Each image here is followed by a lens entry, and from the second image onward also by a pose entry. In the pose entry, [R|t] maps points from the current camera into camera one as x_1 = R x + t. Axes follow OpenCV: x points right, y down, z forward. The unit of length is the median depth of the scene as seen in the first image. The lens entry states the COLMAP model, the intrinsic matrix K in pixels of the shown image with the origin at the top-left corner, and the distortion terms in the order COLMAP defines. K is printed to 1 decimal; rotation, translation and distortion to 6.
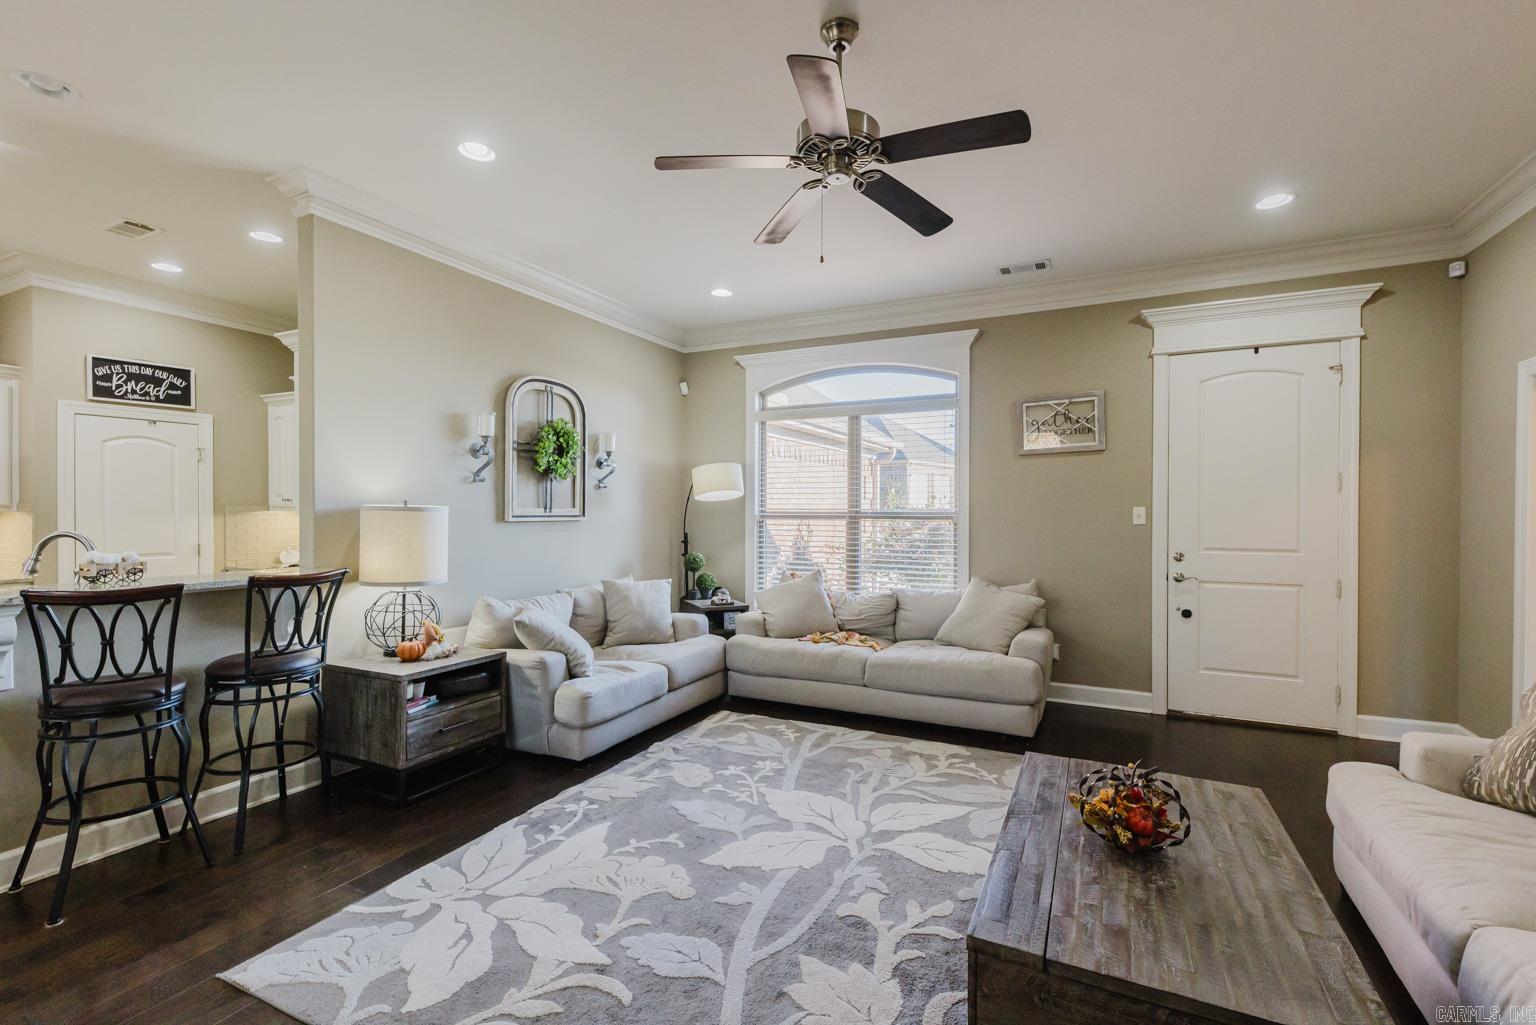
lens RADIAL K [[681.0, 0, 772.1], [0, 681.0, 515.4], [0, 0, 1]] dist [0.009953, -0.004109]
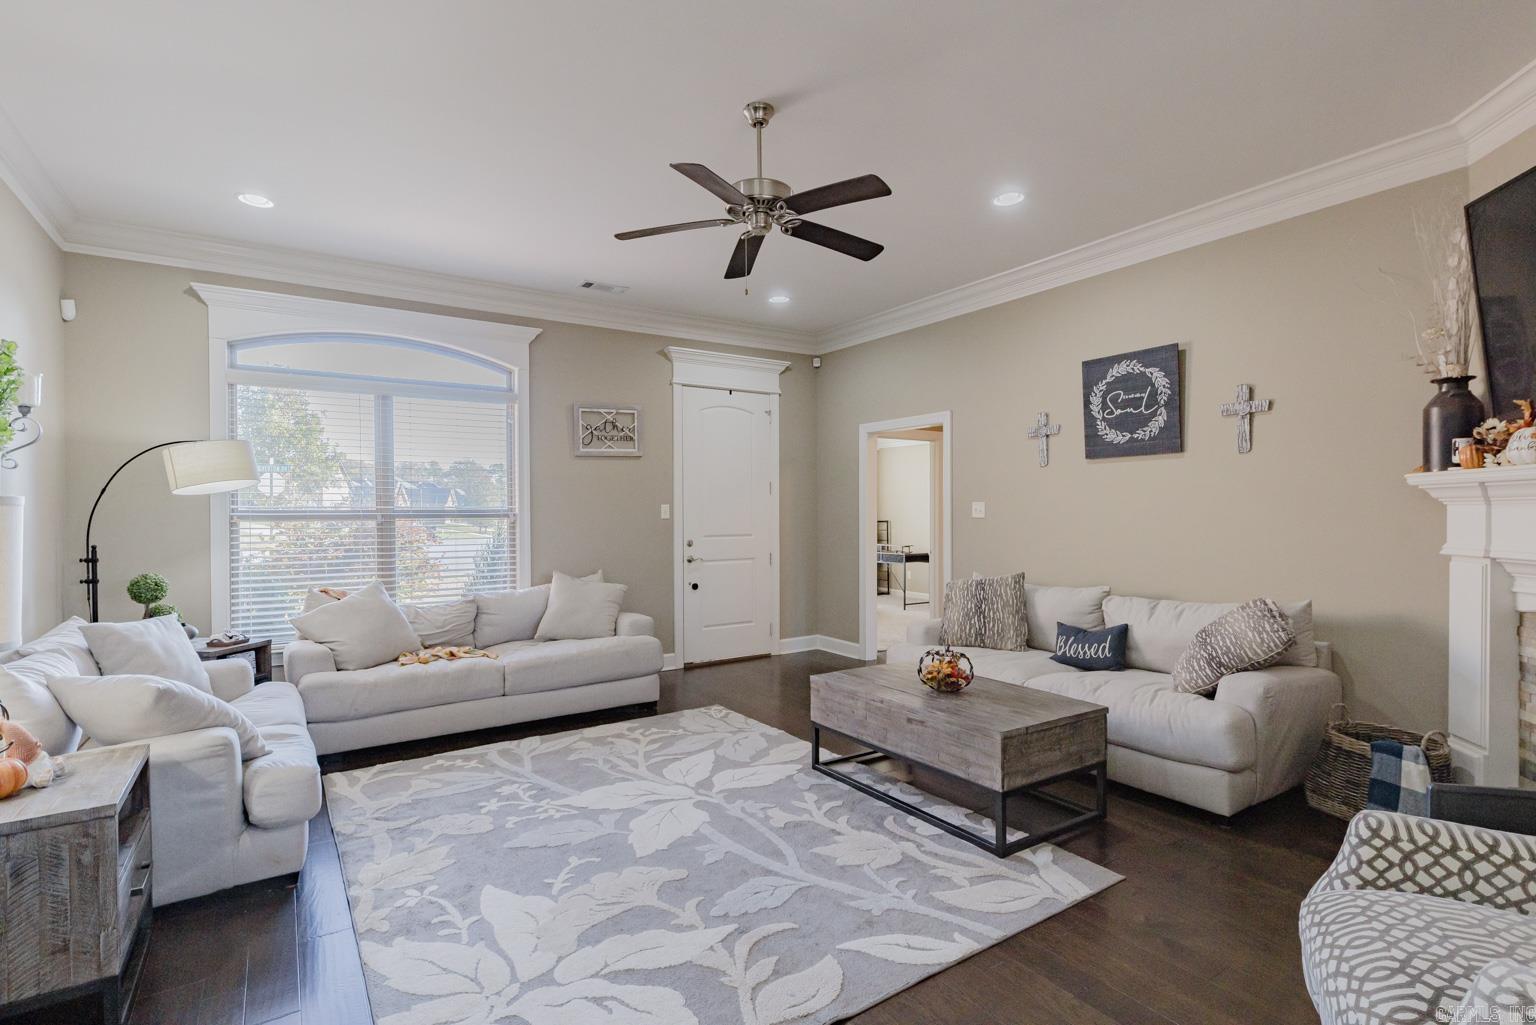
lens RADIAL K [[737.8, 0, 781.0], [0, 737.8, 517.6], [0, 0, 1]] dist [0.009097, -0.005524]
pose [[0.495399, -0.012379, 0.868577, -0.528570], [0.013403, 0.999888, 0.006606, 0.005254], [-0.868562, 0.008369, 0.495510, 0.161202]]
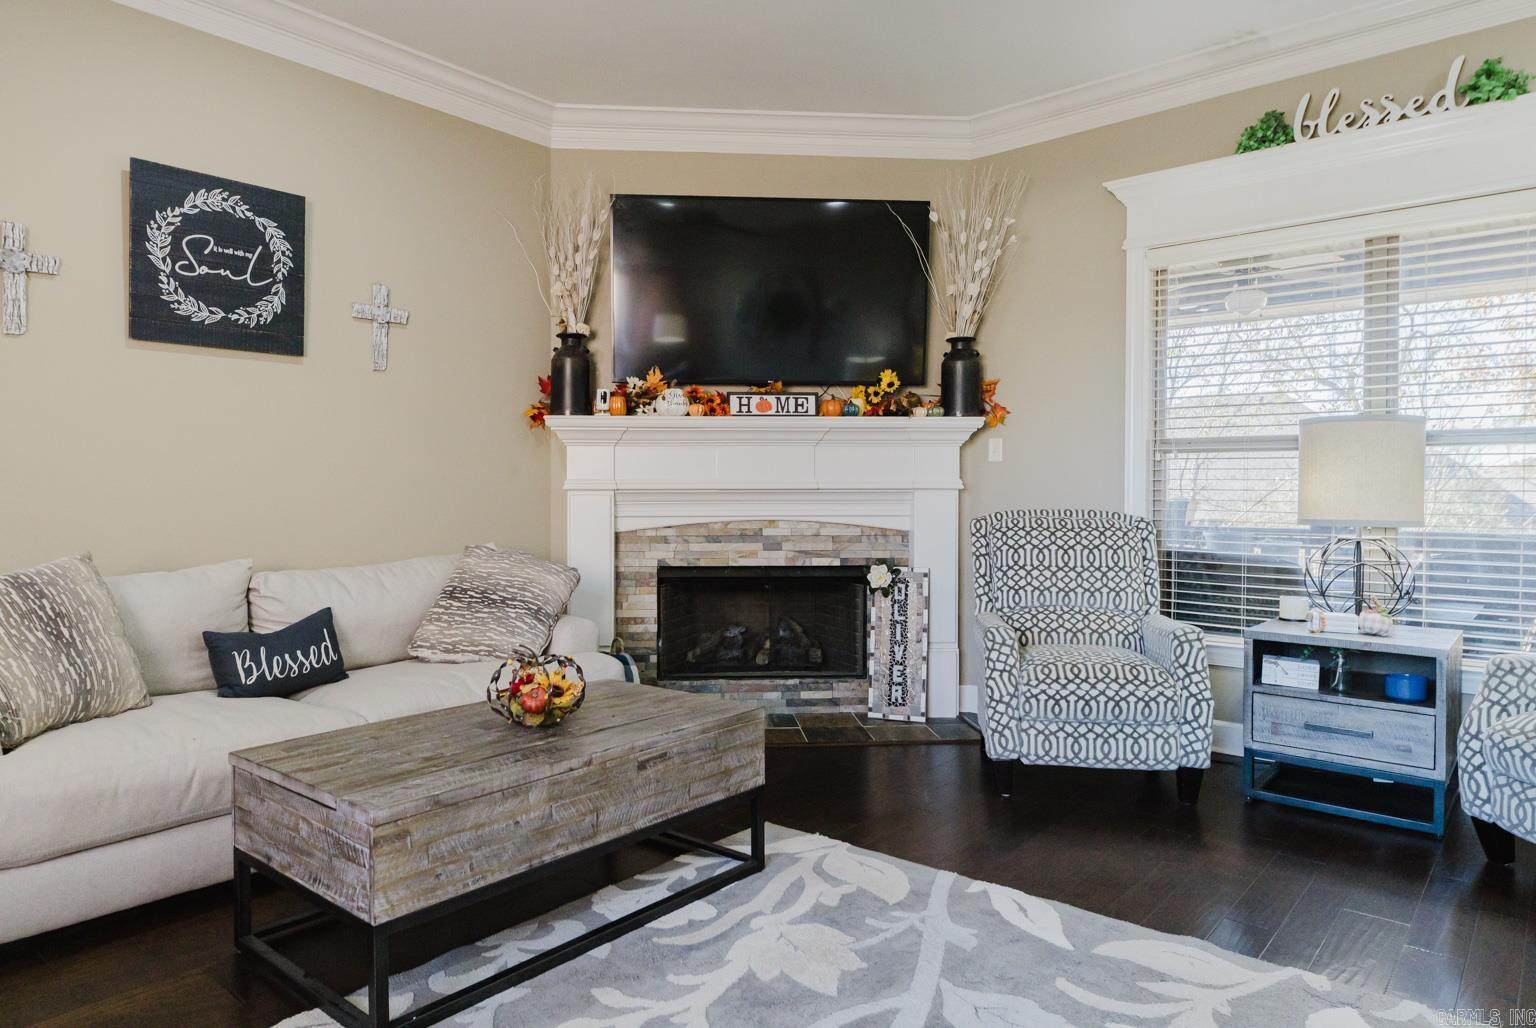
lens RADIAL K [[955.0, 0, 742.9], [0, 955.0, 501.1], [0, 0, 1]] dist [0.005034, -0.004540]
pose [[-0.965694, -0.006803, 0.259595, -0.055953], [-0.002577, 0.999859, 0.016617, 0.047840], [-0.259671, 0.015378, -0.965575, 0.895013]]
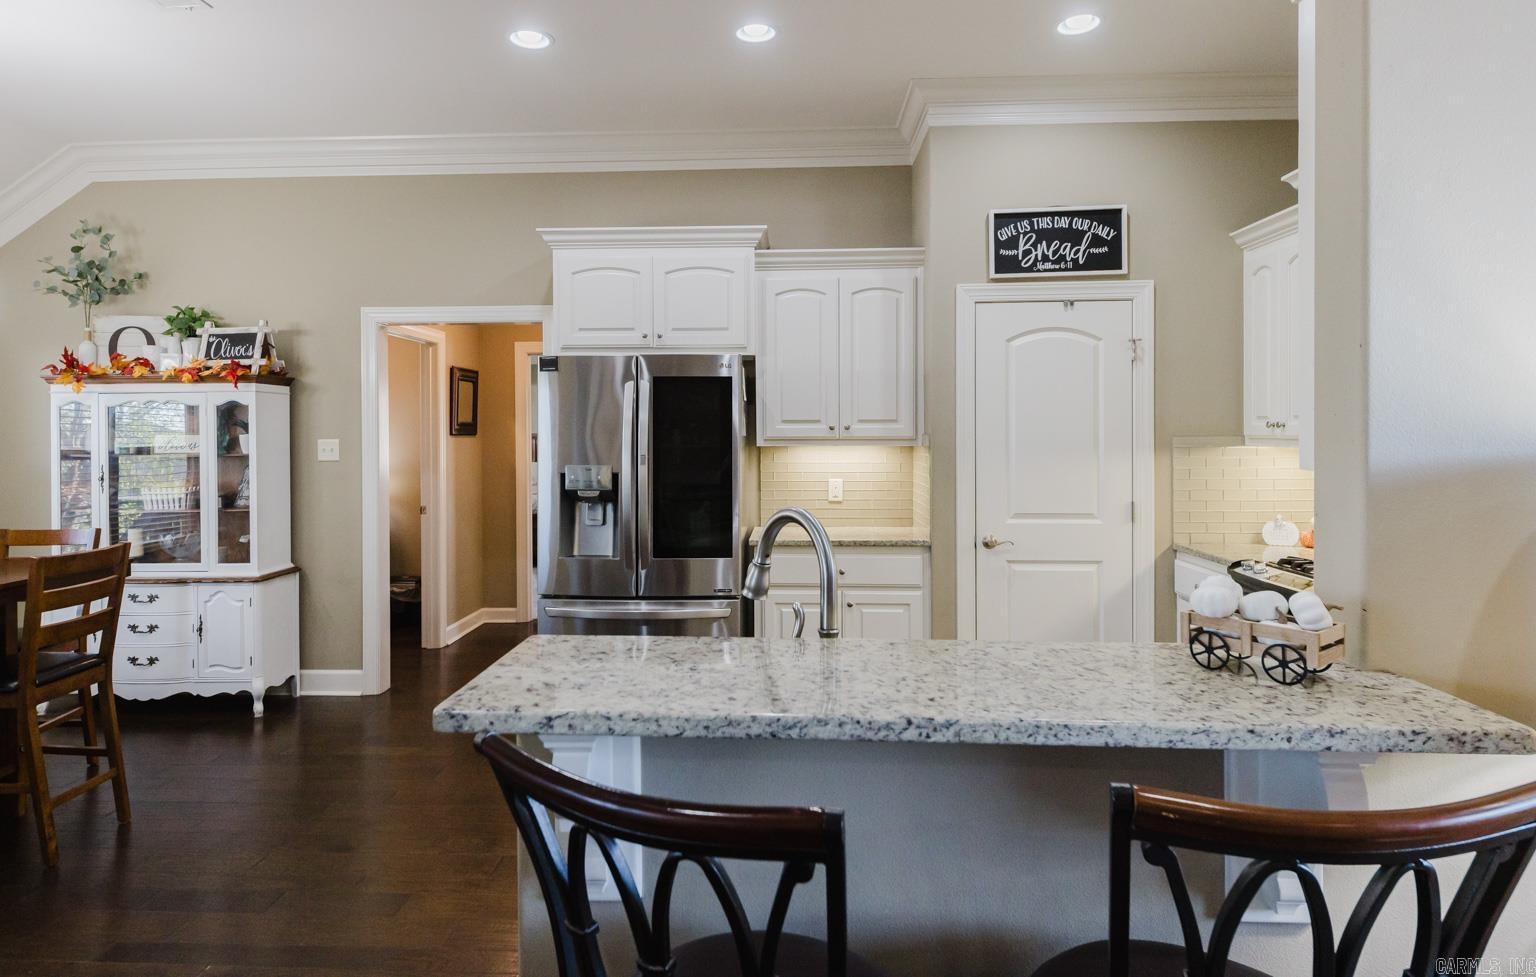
lens RADIAL K [[862.9, 0, 732.9], [0, 862.9, 439.4], [0, 0, 1]] dist [0.013542, -0.007873]
pose [[0.383050, 0.002696, -0.923724, -0.322799], [-0.002684, 0.999995, 0.001805, -0.014643], [0.923724, 0.001788, 0.383055, 0.454828]]
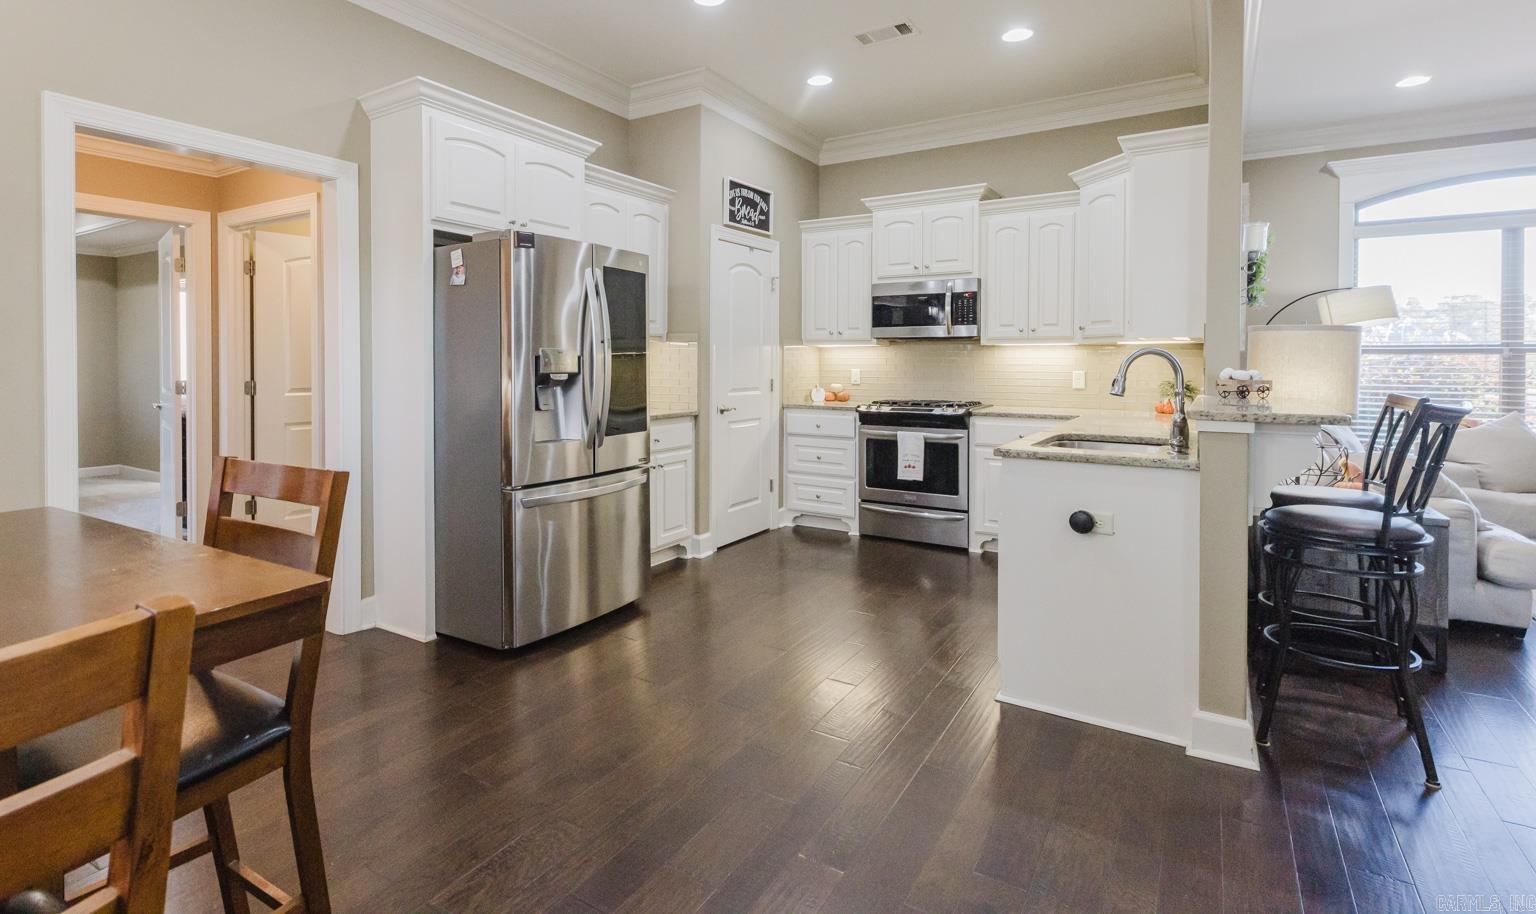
lens RADIAL K [[753.0, 0, 704.0], [0, 753.0, 373.0], [0, 0, 1]] dist [-0.000149, -0.001685]
pose [[0.991223, 0.001871, -0.132189, -0.905002], [-0.001055, 0.999980, 0.006238, 0.030418], [0.132199, -0.006044, 0.991205, -0.040116]]
